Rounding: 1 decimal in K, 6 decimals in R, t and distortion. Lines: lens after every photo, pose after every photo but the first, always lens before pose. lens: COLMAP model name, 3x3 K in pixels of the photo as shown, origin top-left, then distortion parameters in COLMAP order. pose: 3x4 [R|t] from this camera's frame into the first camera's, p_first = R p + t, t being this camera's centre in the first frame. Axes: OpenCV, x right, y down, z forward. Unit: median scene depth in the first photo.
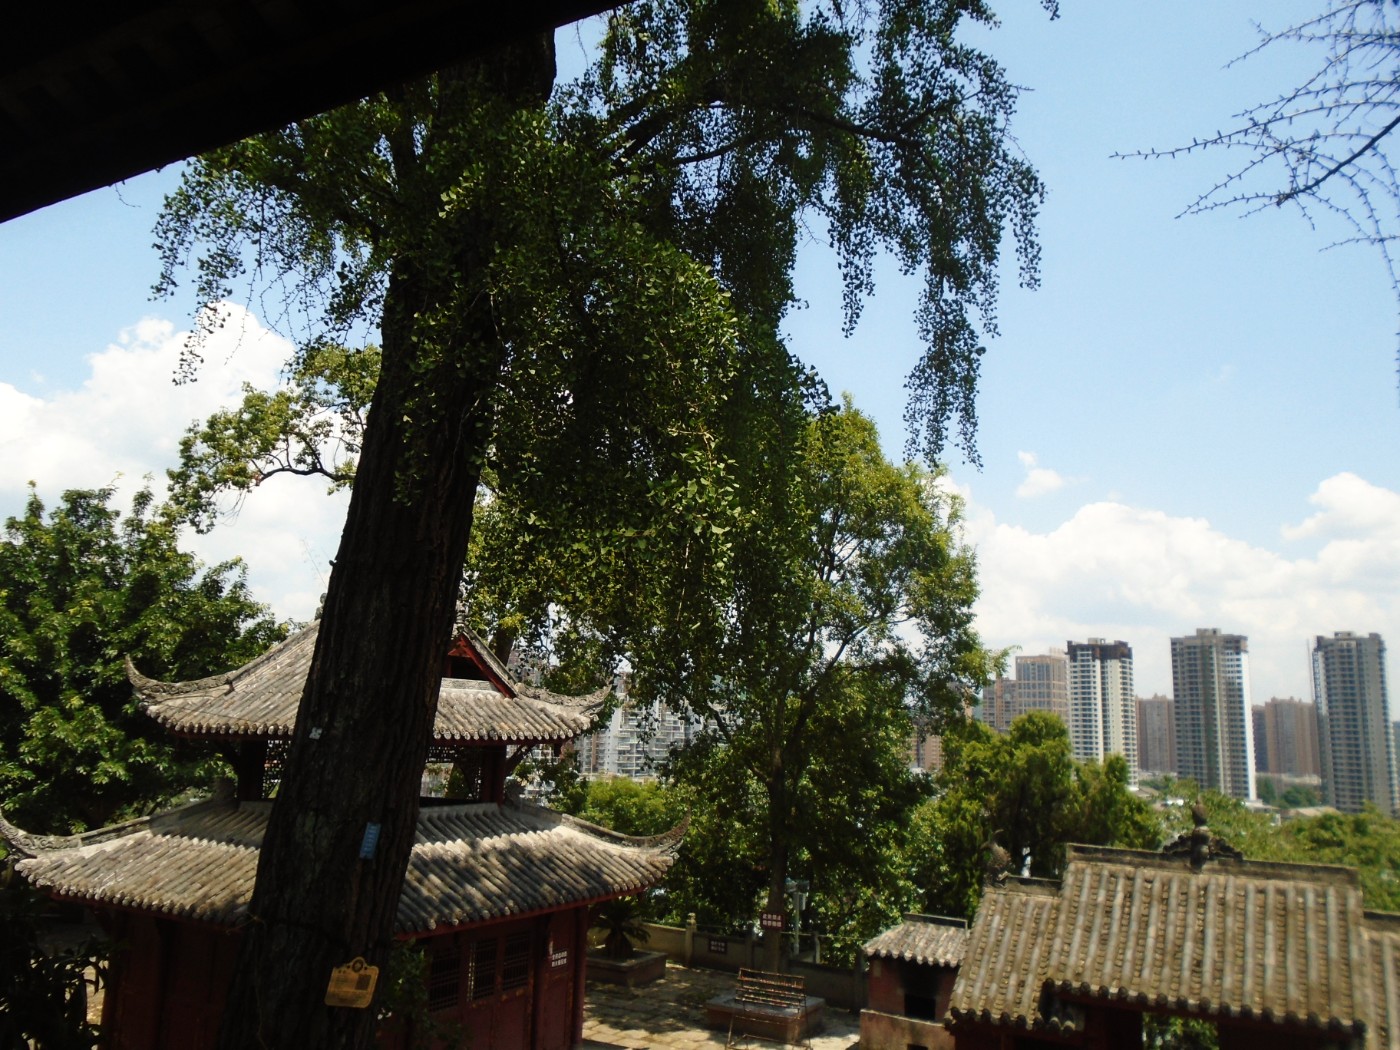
lens RADIAL K [[1084.9, 0, 700.0], [0, 1084.9, 525.0], [0, 0, 1]] dist [-0.005763, -0.001226]
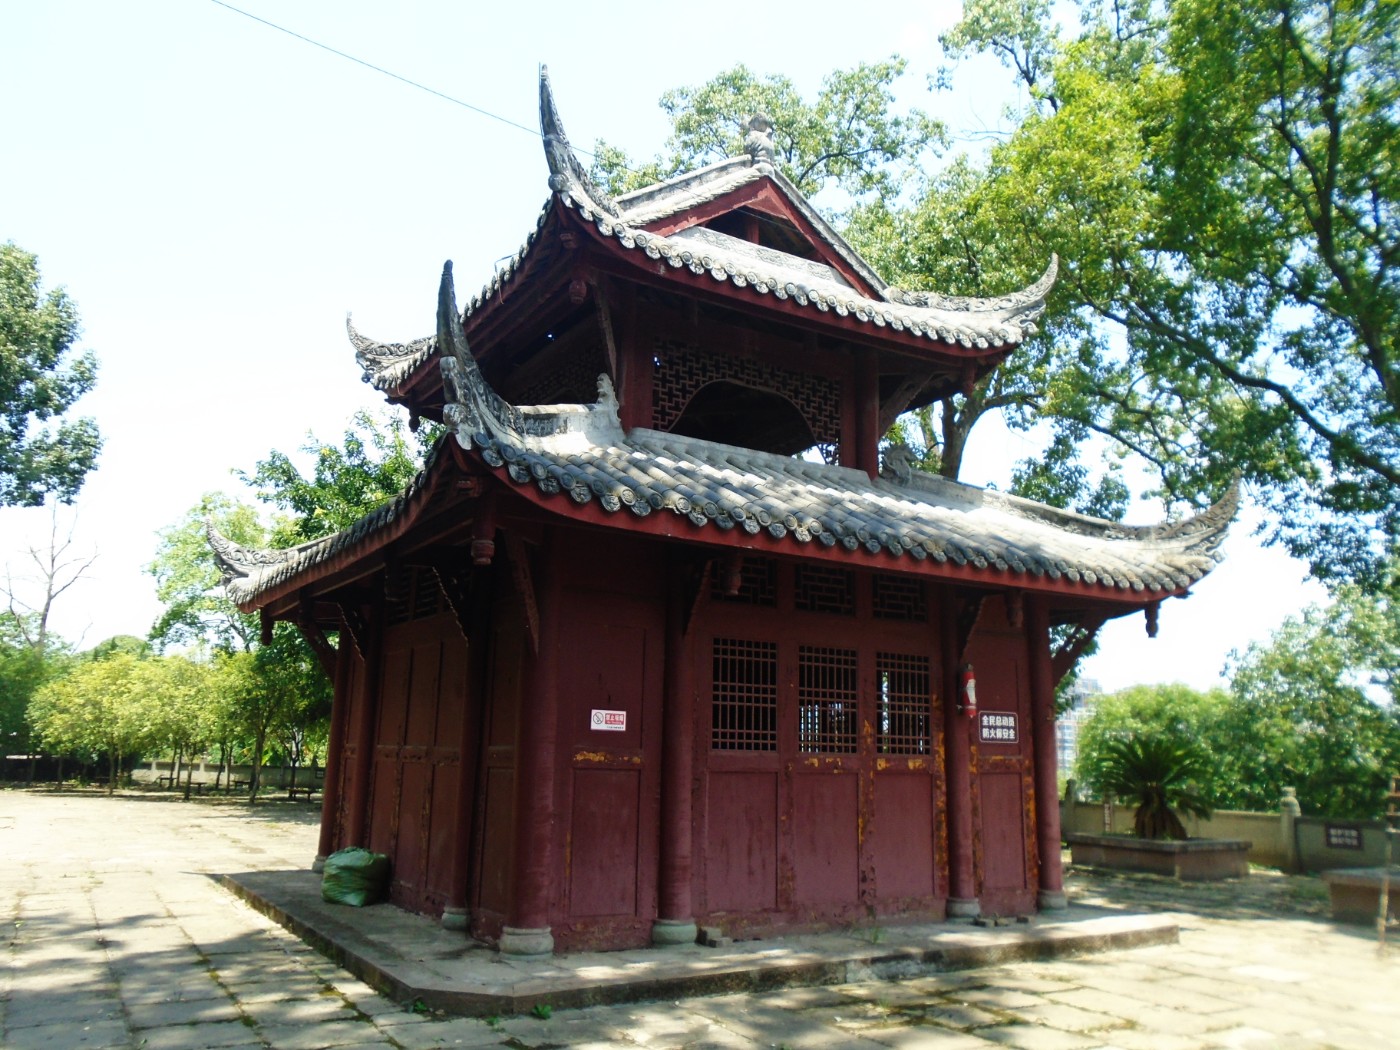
lens RADIAL K [[1084.9, 0, 700.0], [0, 1084.9, 525.0], [0, 0, 1]] dist [-0.005763, -0.001226]
pose [[0.877508, -0.114798, -0.465619, 0.003570], [0.100898, 0.993388, -0.054766, 0.298134], [0.468827, 0.001078, 0.883289, 0.425769]]
